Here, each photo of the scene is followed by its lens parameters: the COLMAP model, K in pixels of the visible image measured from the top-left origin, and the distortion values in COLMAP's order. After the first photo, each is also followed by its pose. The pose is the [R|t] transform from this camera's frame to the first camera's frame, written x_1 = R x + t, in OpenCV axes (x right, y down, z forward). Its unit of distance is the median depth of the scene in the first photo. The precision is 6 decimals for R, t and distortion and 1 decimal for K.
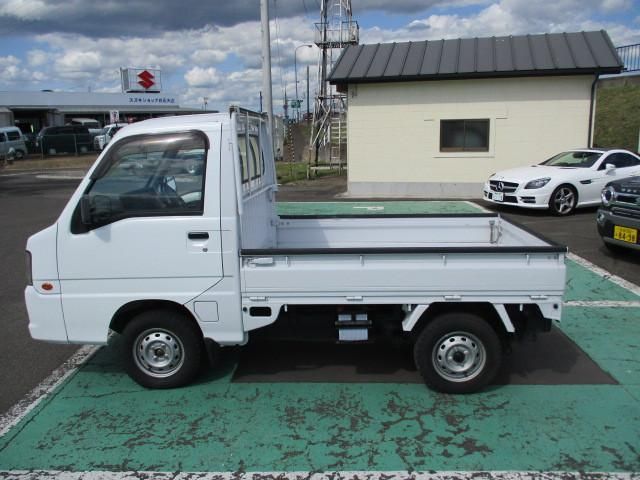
lens RADIAL K [[534.5, 0, 323.4], [0, 534.5, 244.1], [0, 0, 1]] dist [-0.016253, -0.002386]
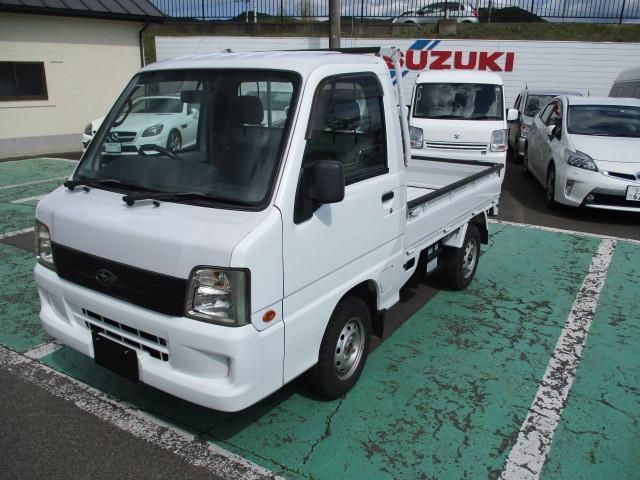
lens RADIAL K [[534.5, 0, 323.4], [0, 534.5, 244.1], [0, 0, 1]] dist [-0.016253, -0.002386]
pose [[0.509221, -0.229977, 0.829340, -1.006215], [0.151452, 0.972544, 0.176695, -0.107039], [-0.847205, 0.035628, 0.530070, 0.613686]]
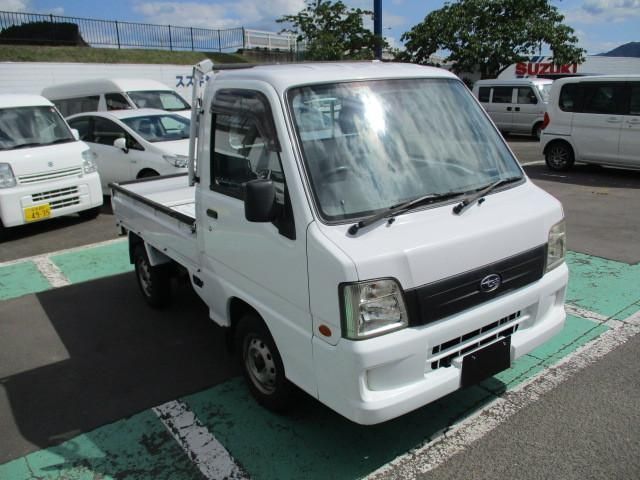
lens RADIAL K [[534.5, 0, 323.4], [0, 534.5, 244.1], [0, 0, 1]] dist [-0.016253, -0.002386]
pose [[-0.618649, -0.174558, 0.766030, -0.974255], [0.210714, 0.902422, 0.375812, -0.339904], [-0.756883, 0.393910, -0.521501, 1.740768]]
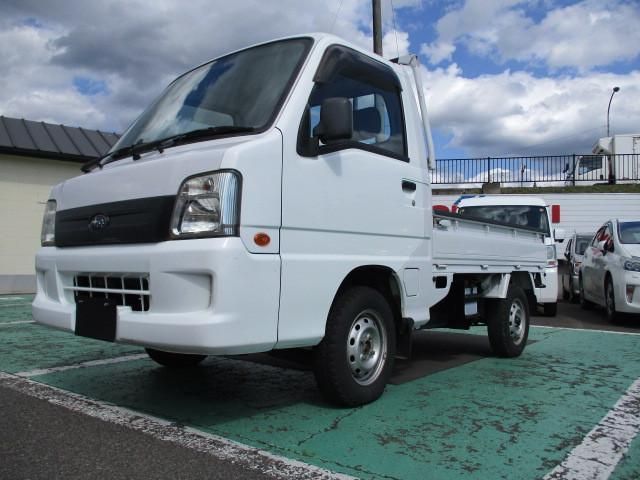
lens RADIAL K [[534.5, 0, 323.4], [0, 534.5, 244.1], [0, 0, 1]] dist [-0.016253, -0.002386]
pose [[0.593981, 0.061131, 0.802153, -0.940904], [0.135577, 0.975240, -0.174714, 0.193150], [-0.792973, 0.212531, 0.570986, 0.639946]]
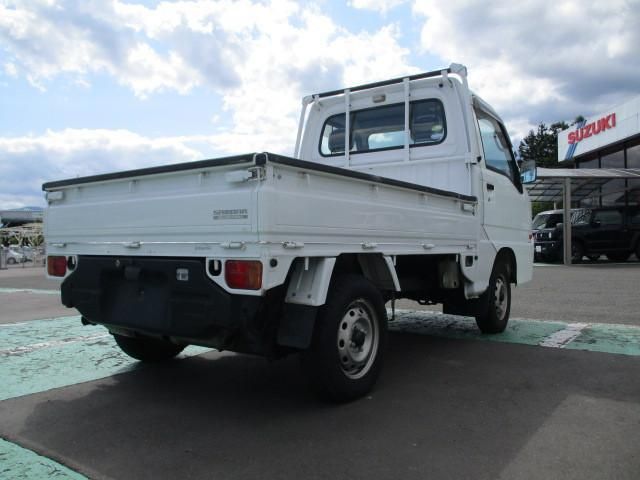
lens RADIAL K [[534.5, 0, 323.4], [0, 534.5, 244.1], [0, 0, 1]] dist [-0.016253, -0.002386]
pose [[-0.540834, 0.011922, -0.841045, 0.875019], [-0.152217, 0.982003, 0.111804, -0.056565], [0.827241, 0.188488, -0.529286, 1.721345]]
